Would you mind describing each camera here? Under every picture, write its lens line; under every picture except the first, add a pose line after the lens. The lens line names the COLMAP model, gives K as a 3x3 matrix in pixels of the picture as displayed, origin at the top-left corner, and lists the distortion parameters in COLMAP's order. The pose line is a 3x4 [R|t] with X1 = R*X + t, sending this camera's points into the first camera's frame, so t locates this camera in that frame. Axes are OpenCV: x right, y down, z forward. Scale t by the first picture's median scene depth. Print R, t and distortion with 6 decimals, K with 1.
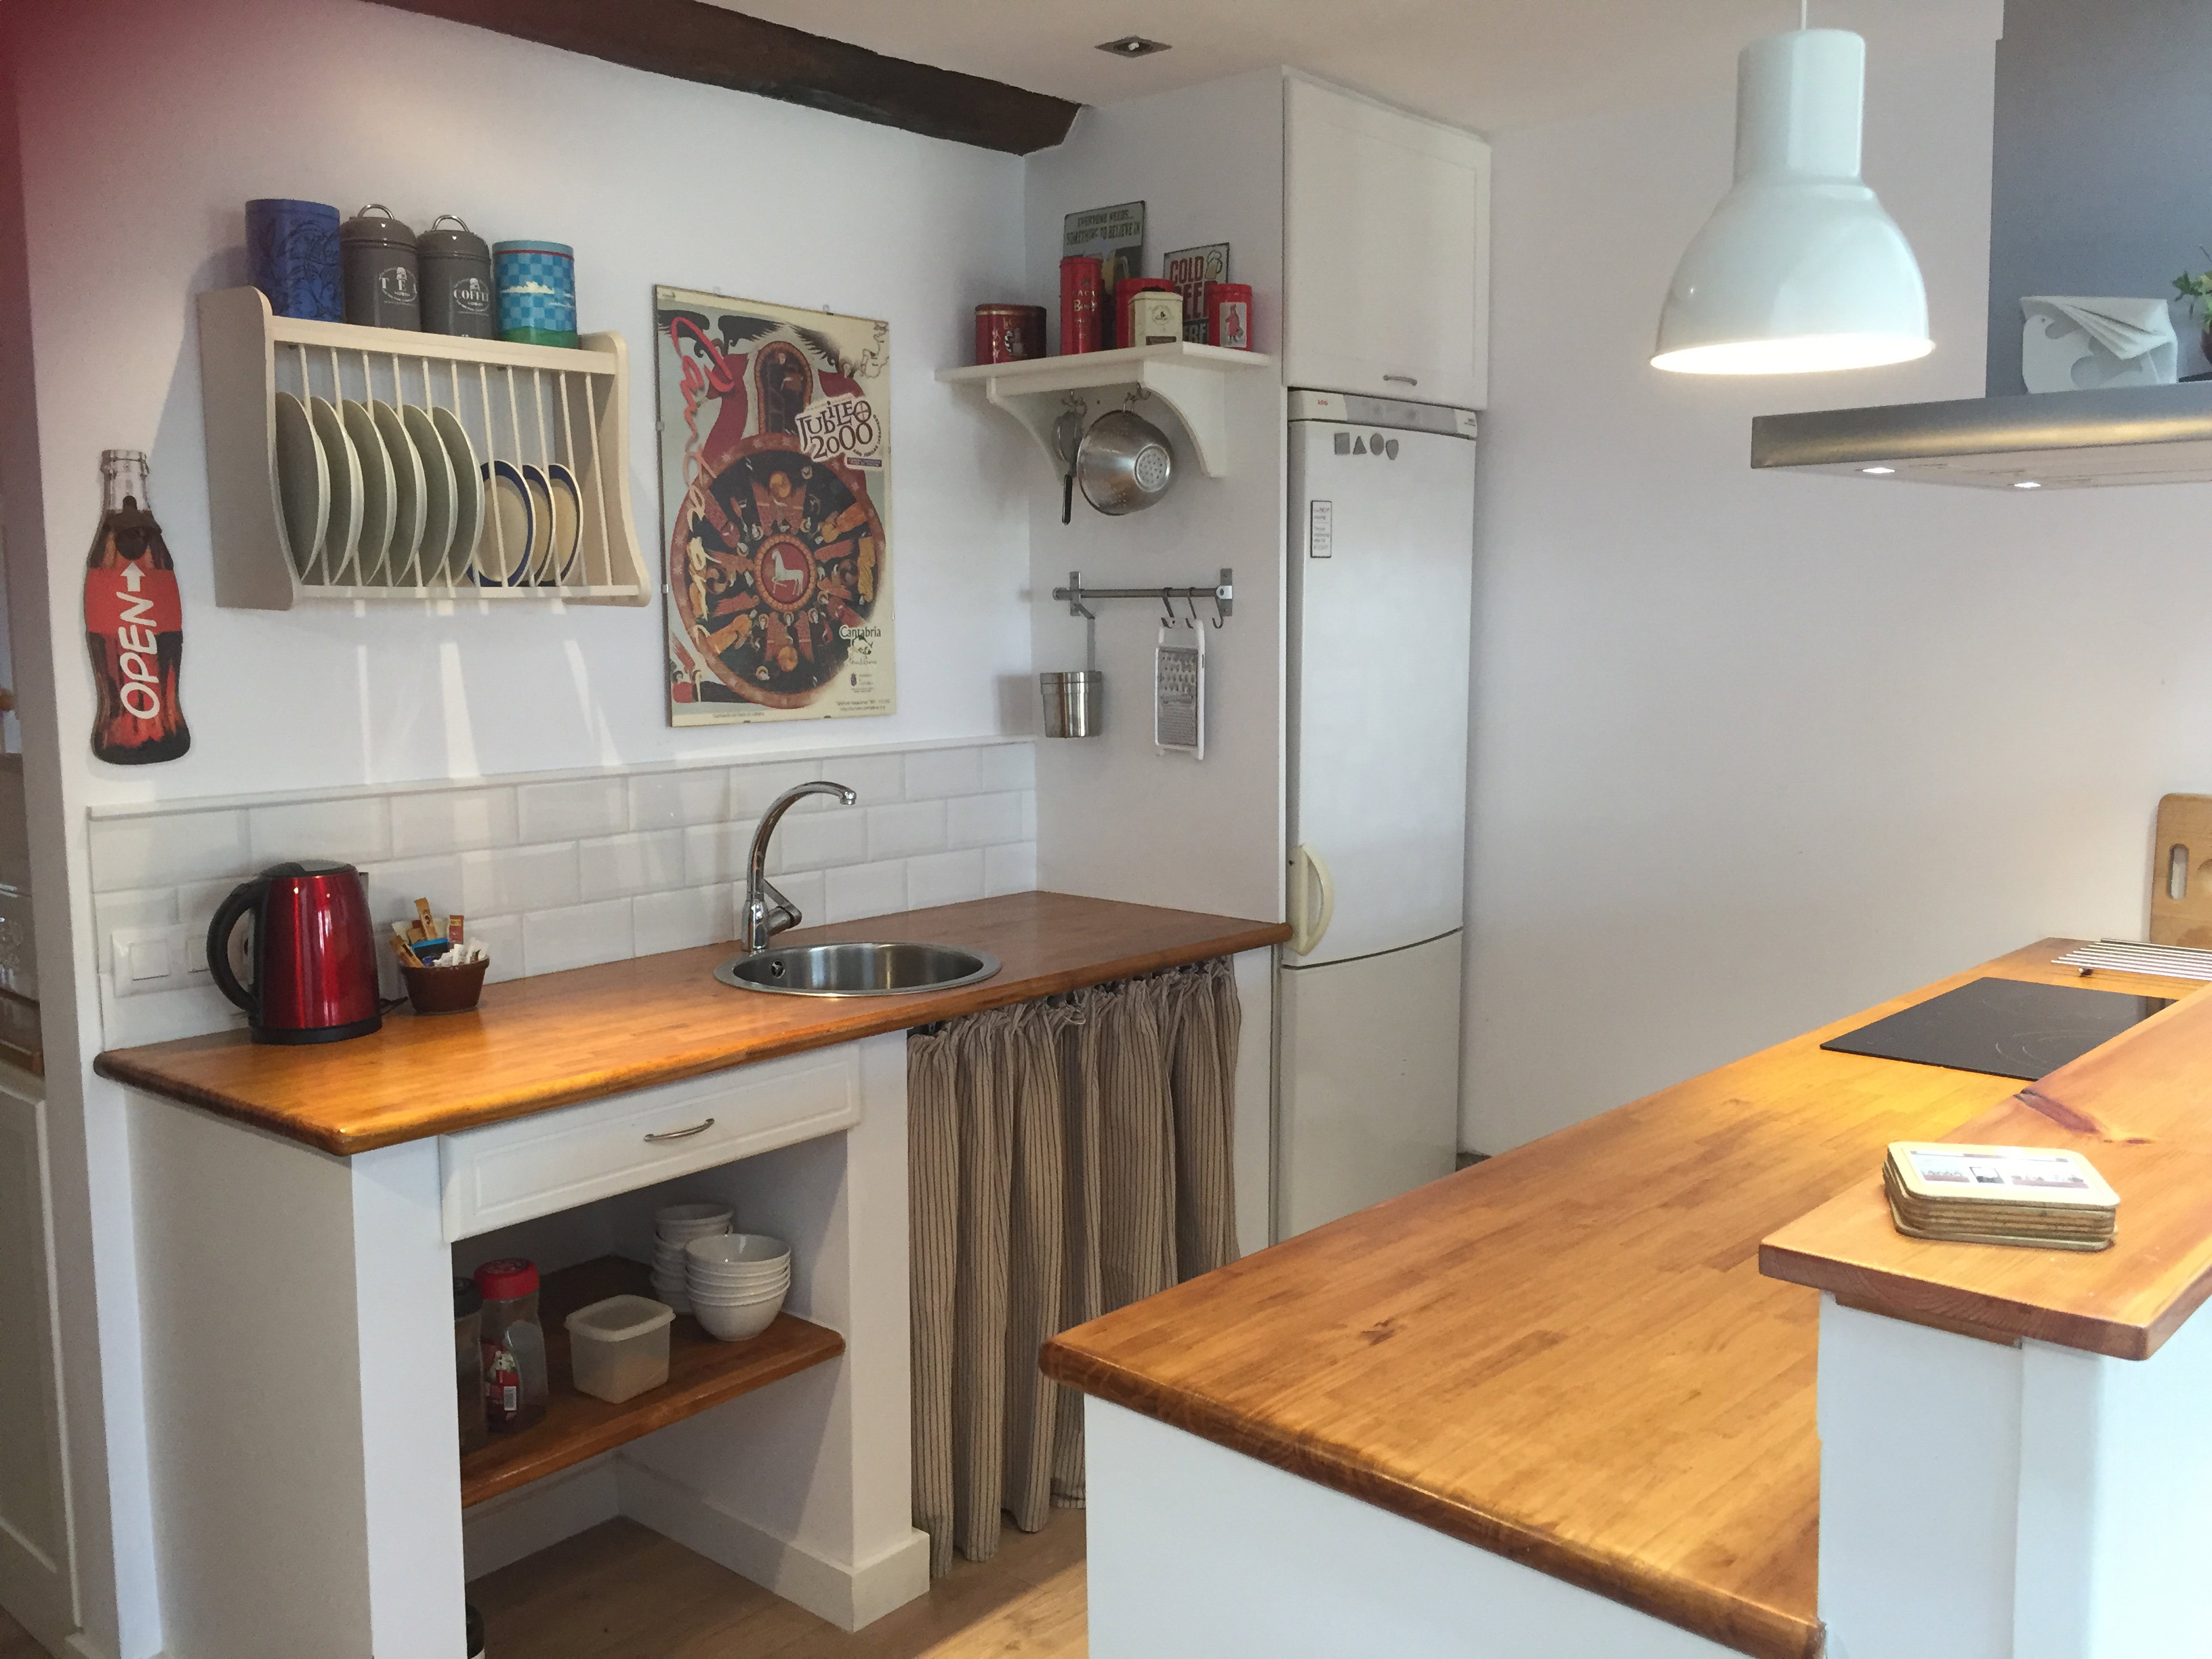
lens RADIAL K [[1873.8, 0, 1113.3], [0, 1873.8, 816.5], [0, 0, 1]] dist [0.062958, -0.082246]
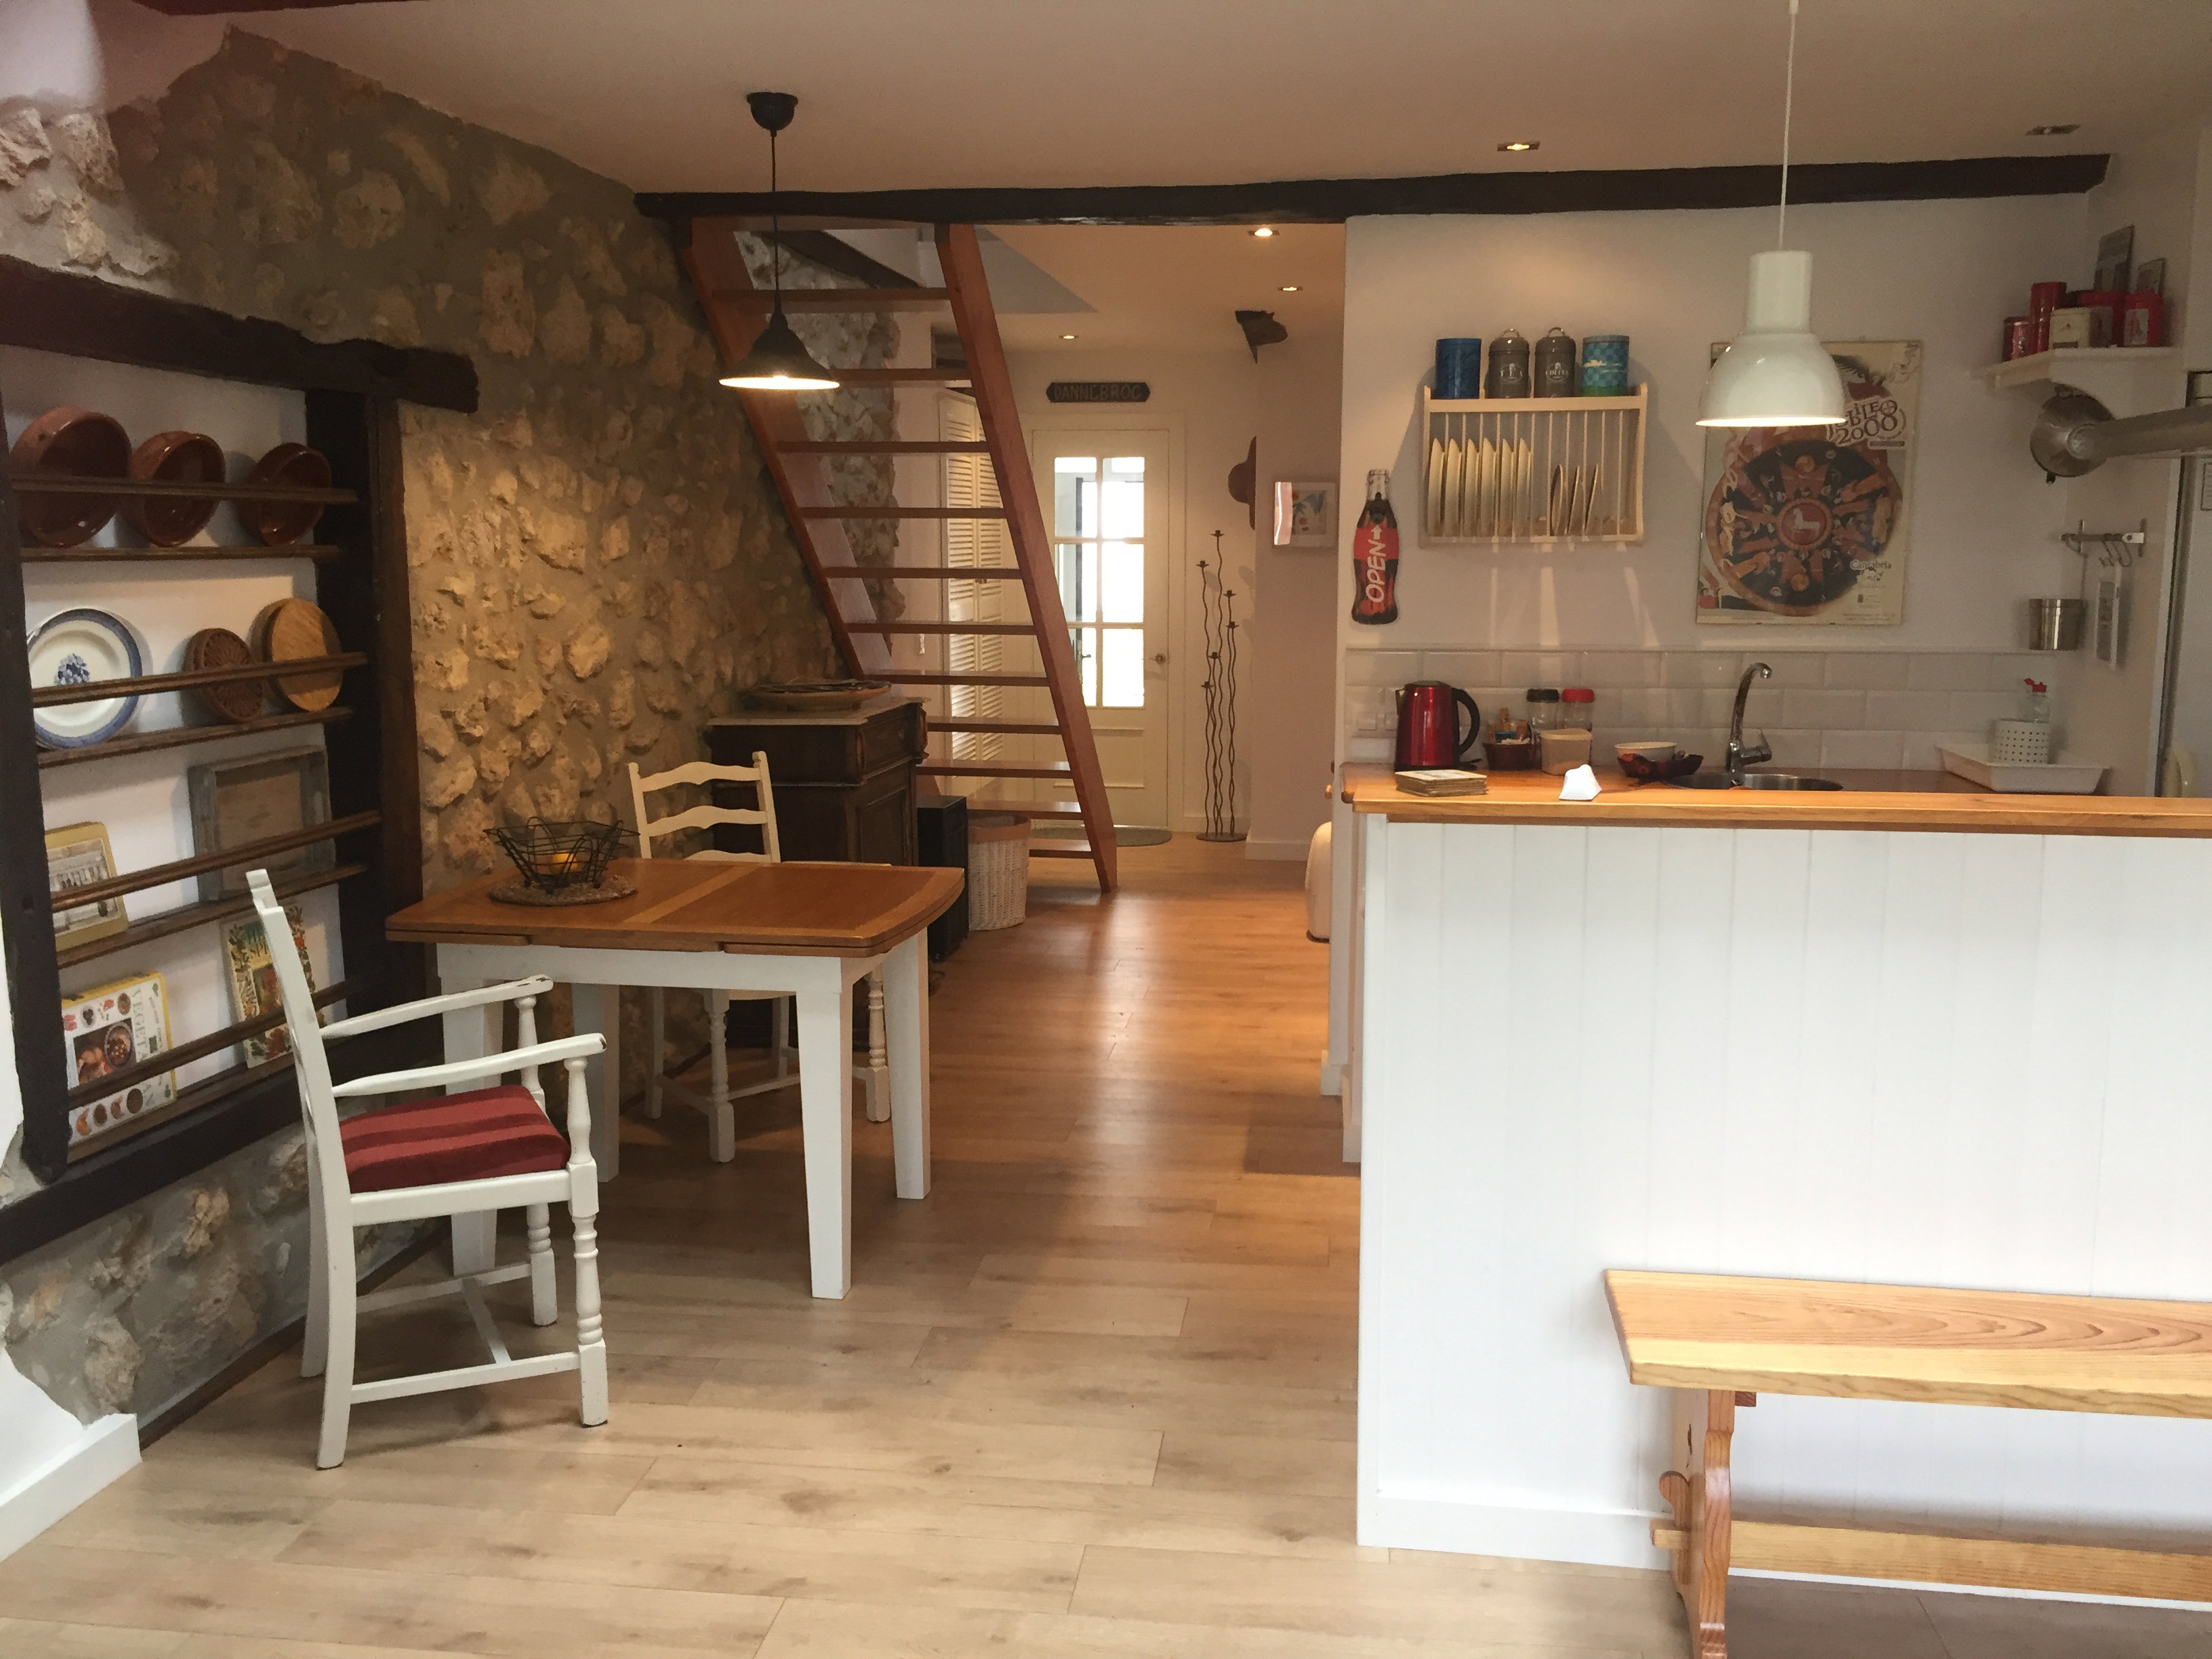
lens RADIAL K [[1873.8, 0, 1095.2], [0, 1873.8, 827.0], [0, 0, 1]] dist [0.062958, -0.082246]
pose [[0.545817, 0.137238, -0.826589, 0.789903], [-0.097072, 0.990210, 0.100304, 0.011378], [0.832262, 0.025491, 0.553796, -0.281681]]
